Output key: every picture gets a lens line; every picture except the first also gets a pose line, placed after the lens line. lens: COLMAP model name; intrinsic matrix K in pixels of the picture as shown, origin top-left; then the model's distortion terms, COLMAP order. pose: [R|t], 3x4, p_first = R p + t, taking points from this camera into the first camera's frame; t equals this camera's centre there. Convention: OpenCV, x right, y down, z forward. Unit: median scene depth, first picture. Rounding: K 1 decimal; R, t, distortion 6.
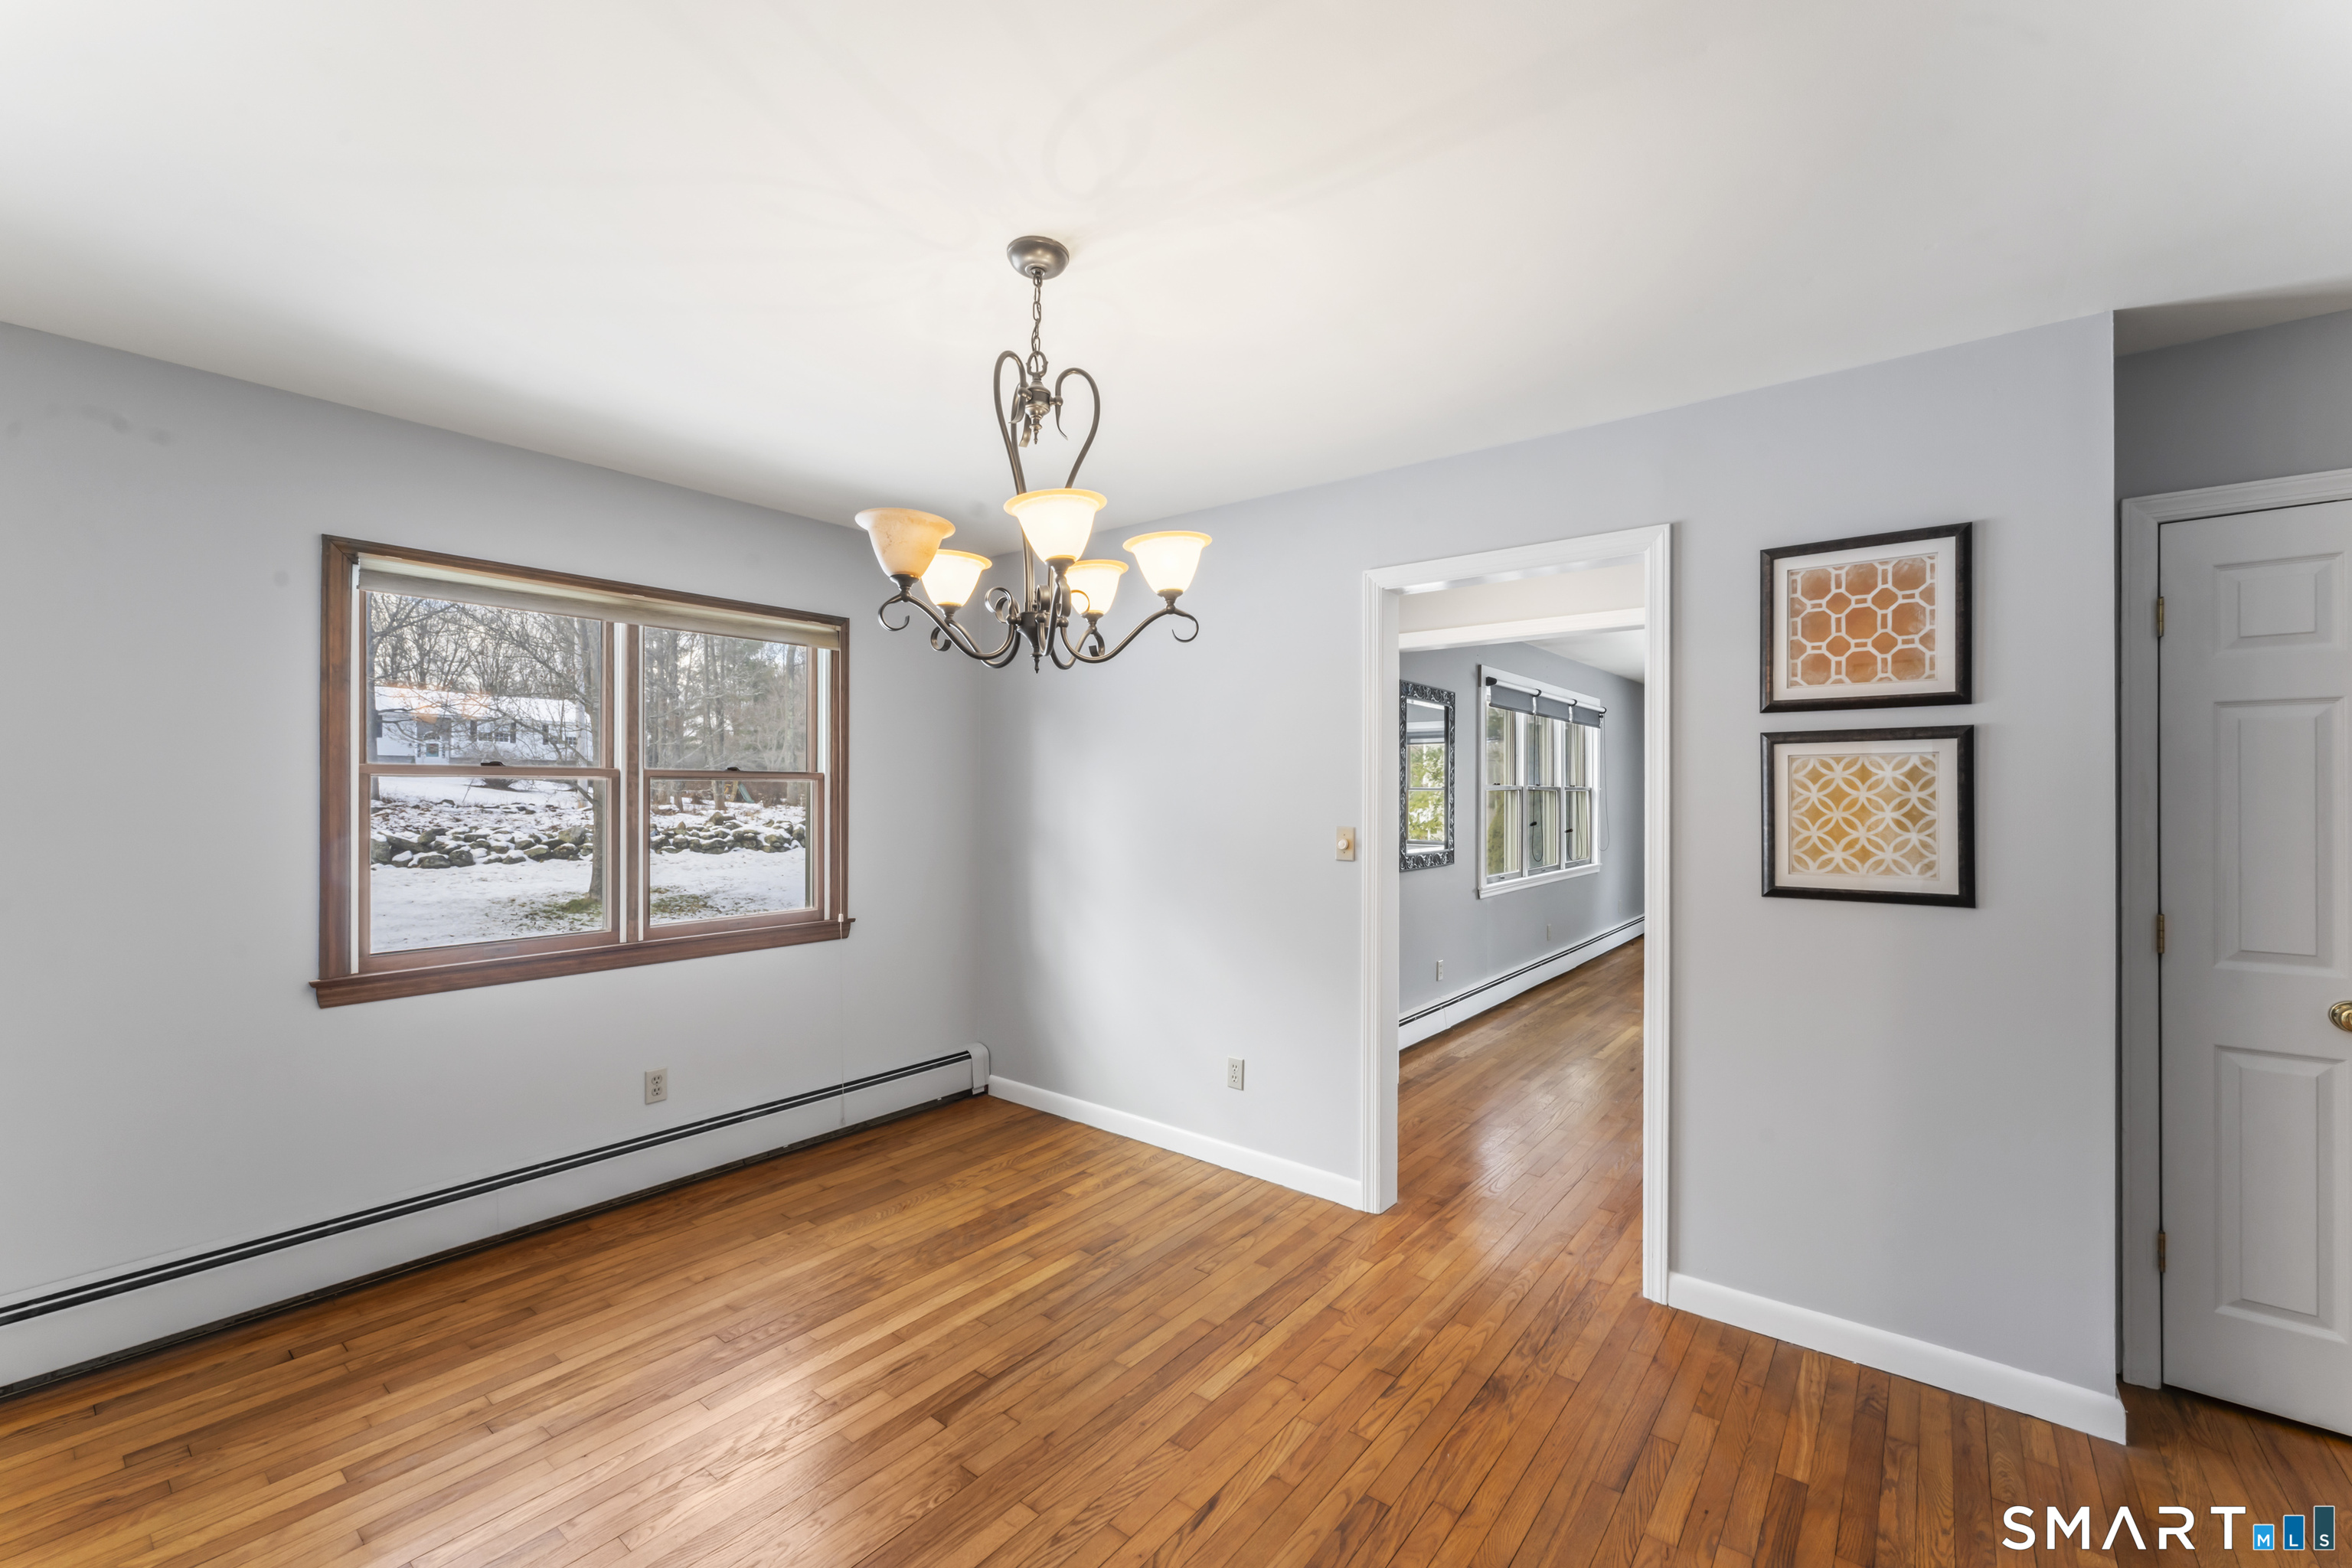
lens RADIAL K [[946.0, 0, 1168.1], [0, 946.0, 787.3], [0, 0, 1]] dist [-0.003866, 0.001225]
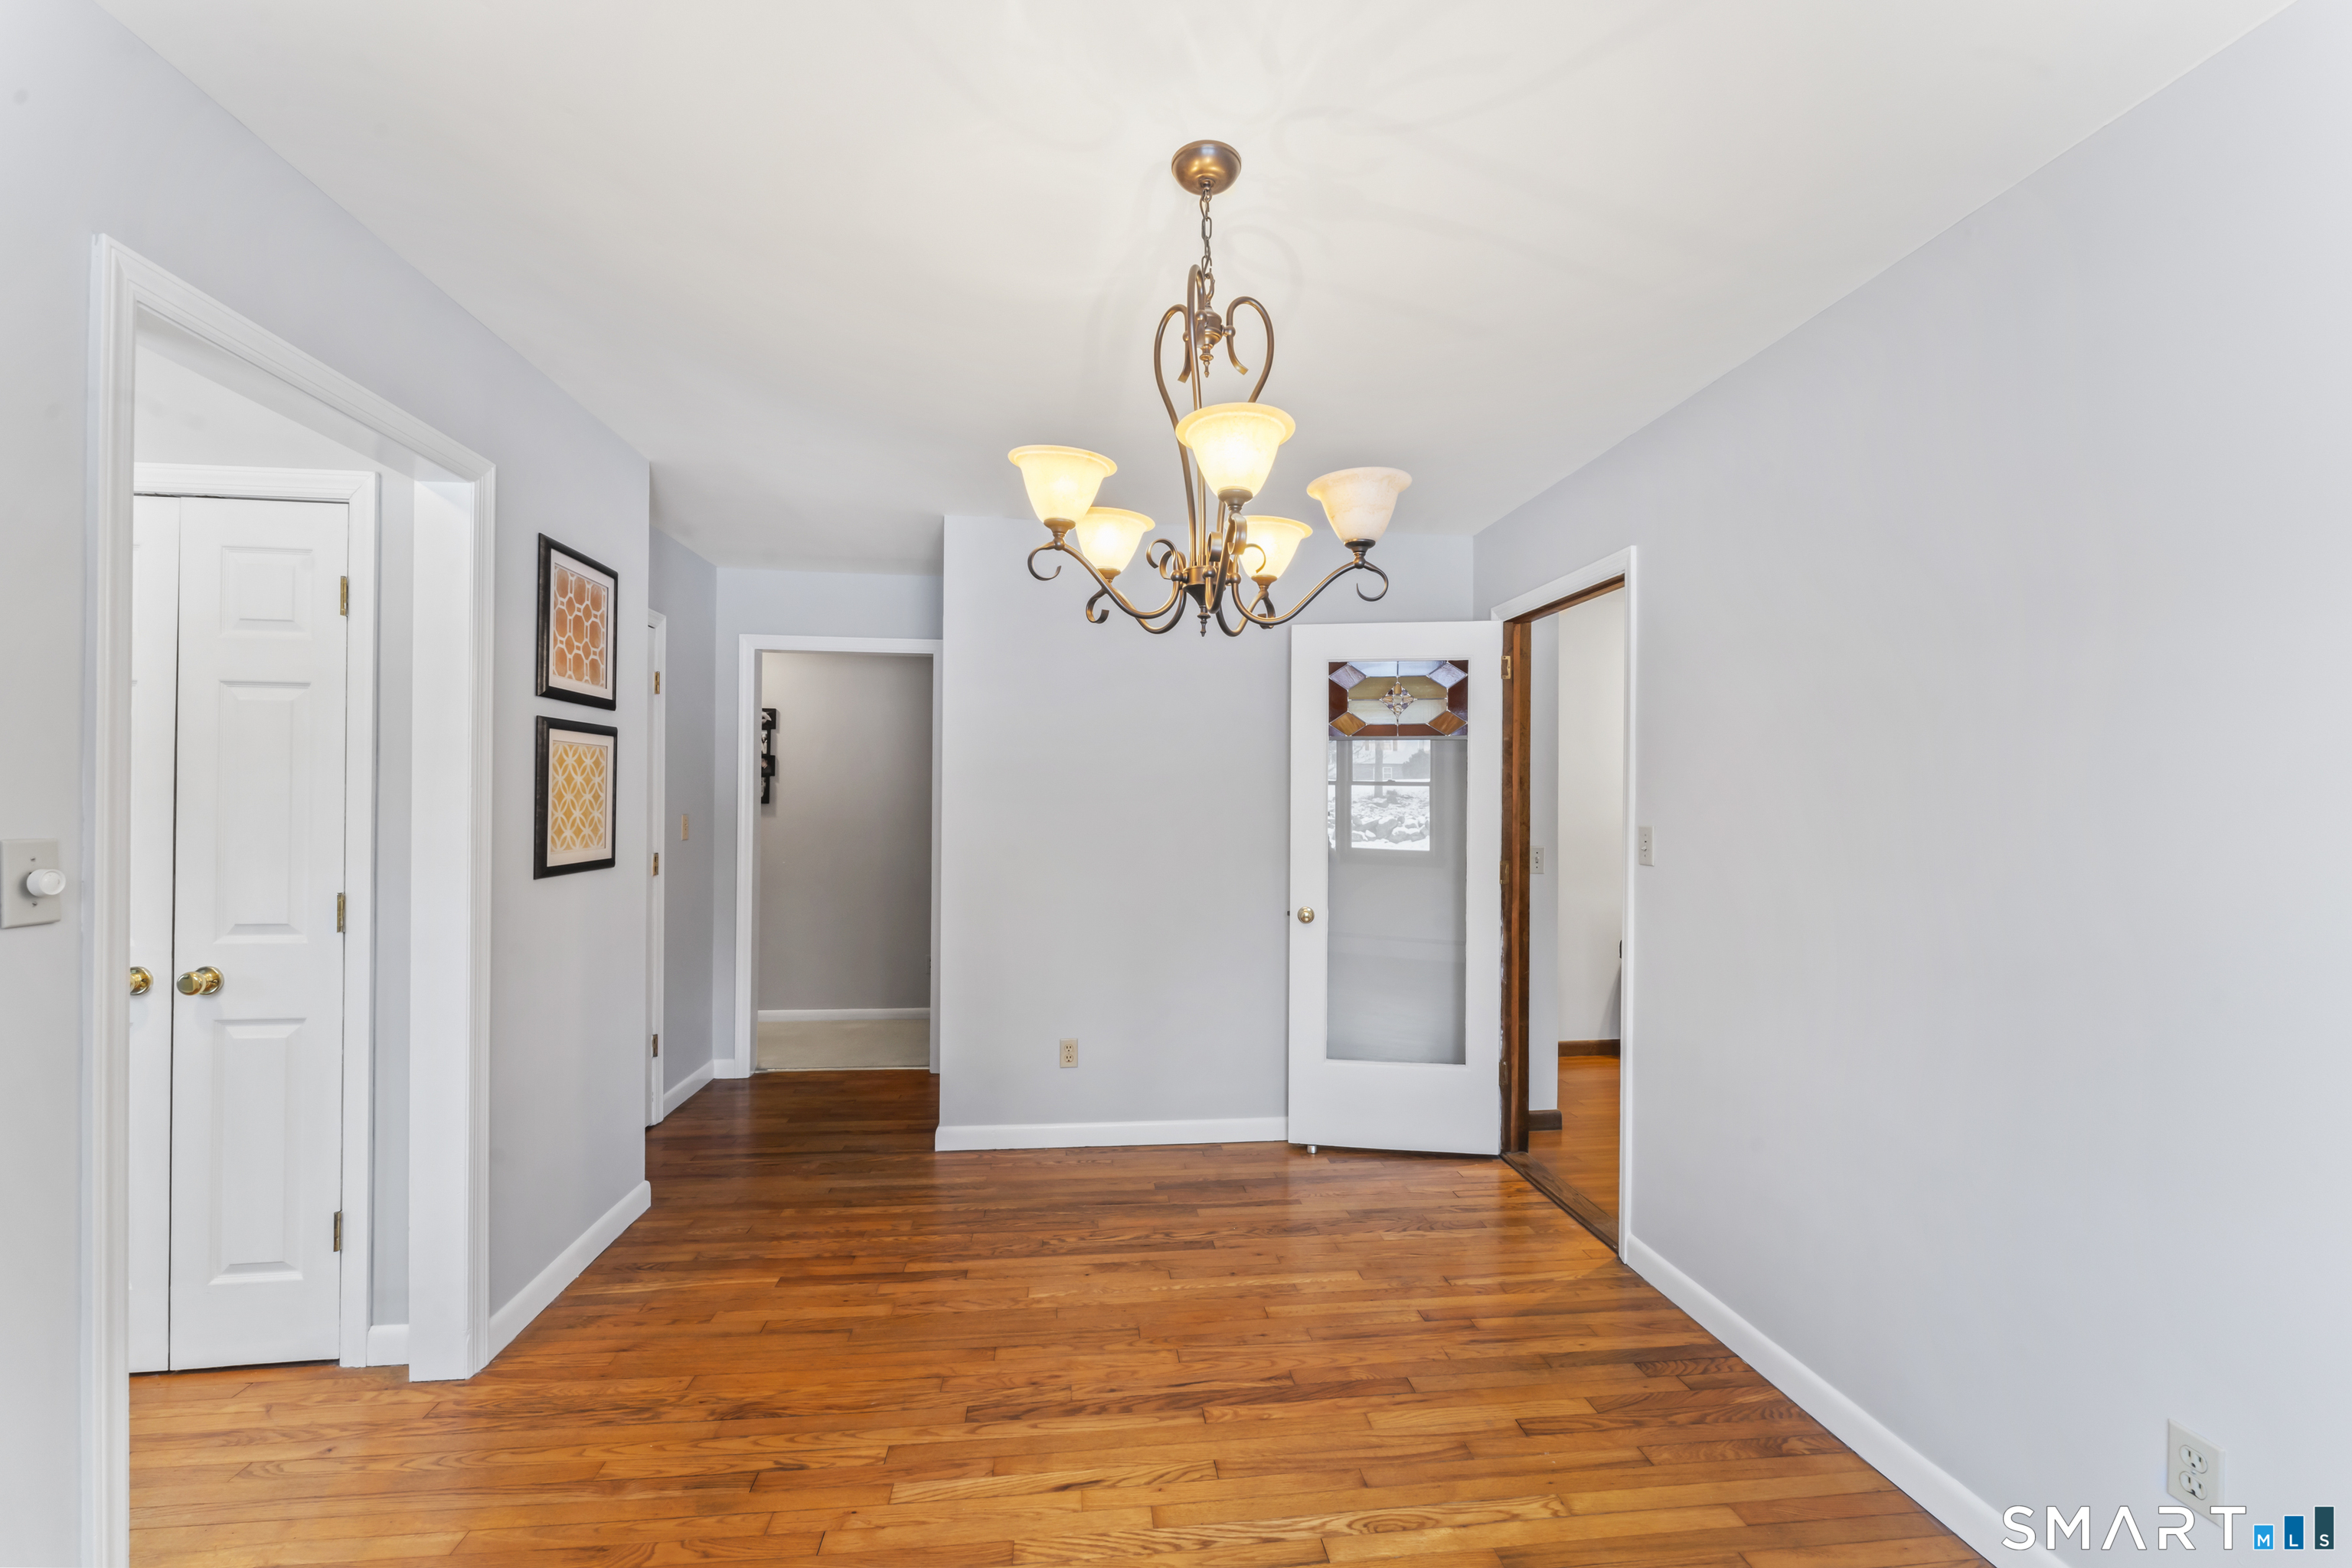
lens RADIAL K [[946.0, 0, 1180.5], [0, 946.0, 789.9], [0, 0, 1]] dist [-0.003866, 0.001225]
pose [[-0.703261, -0.001064, 0.710931, -0.582673], [-0.014400, 0.999815, -0.012749, 0.024625], [-0.710786, -0.019204, -0.703146, 1.266533]]
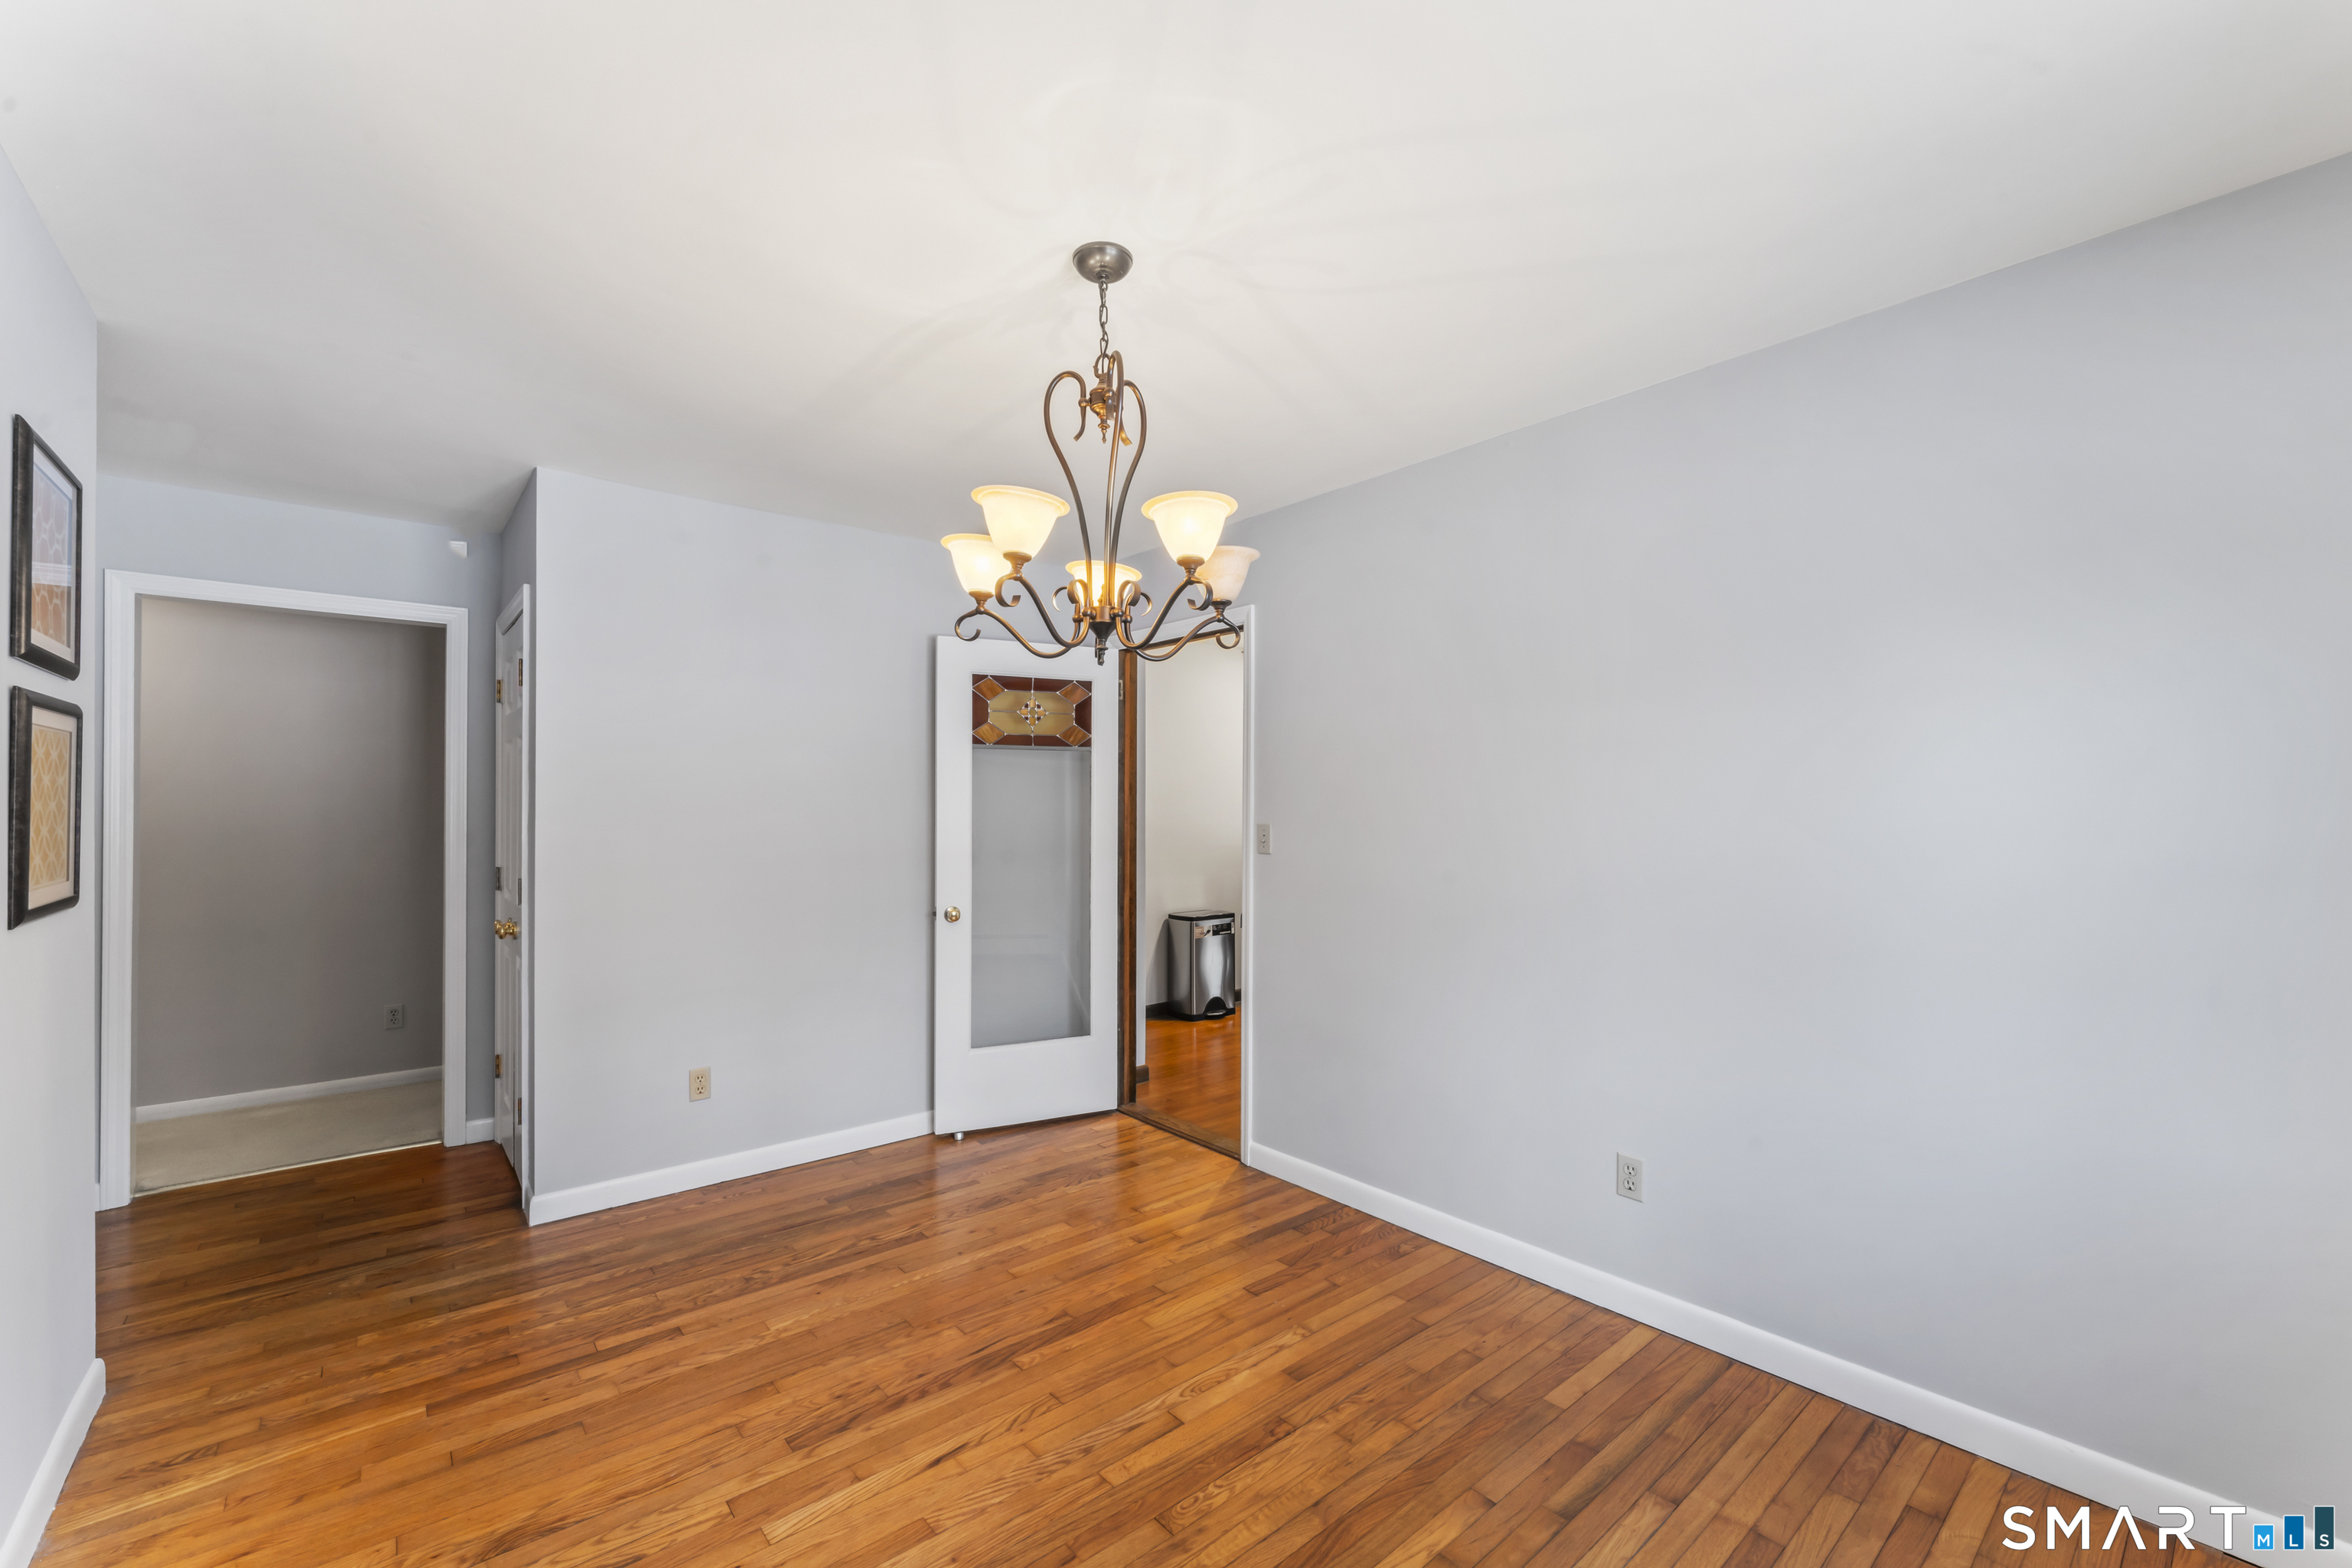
lens RADIAL K [[946.0, 0, 1168.0], [0, 946.0, 796.7], [0, 0, 1]] dist [-0.003866, 0.001225]
pose [[-0.977432, -0.002675, 0.211233, -0.329511], [-0.005912, 0.999875, -0.014697, 0.026390], [-0.211167, -0.015614, -0.977325, 1.540882]]
